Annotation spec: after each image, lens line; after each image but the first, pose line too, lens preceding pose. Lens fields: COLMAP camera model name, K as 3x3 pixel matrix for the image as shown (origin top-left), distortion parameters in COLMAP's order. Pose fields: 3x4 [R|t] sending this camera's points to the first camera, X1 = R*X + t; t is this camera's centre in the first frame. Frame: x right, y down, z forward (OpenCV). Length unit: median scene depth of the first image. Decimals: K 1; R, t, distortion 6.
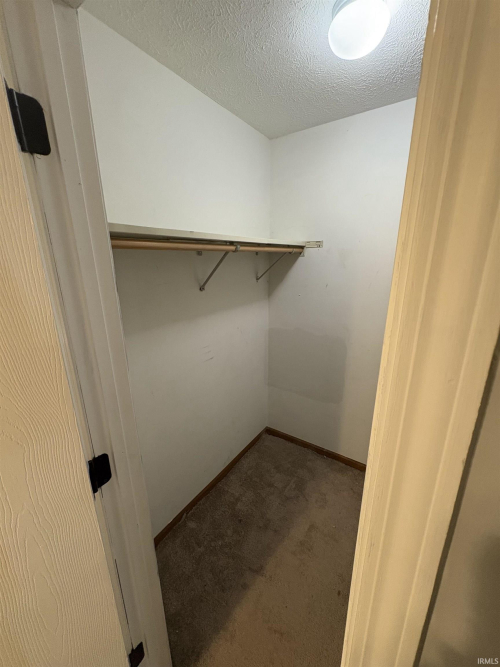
lens RADIAL K [[266.5, 0, 250.3], [0, 266.5, 334.0], [0, 0, 1]] dist [0.001649, 0.000135]
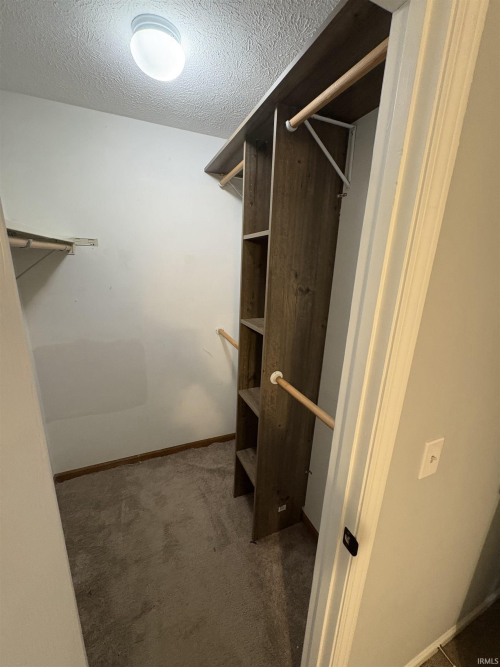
lens RADIAL K [[266.5, 0, 251.9], [0, 266.5, 332.8], [0, 0, 1]] dist [0.001649, 0.000135]
pose [[0.533994, -0.192823, 0.823207, -0.245651], [0.186110, 0.976573, 0.108021, -0.036530], [-0.824750, 0.095524, 0.557371, 0.084131]]
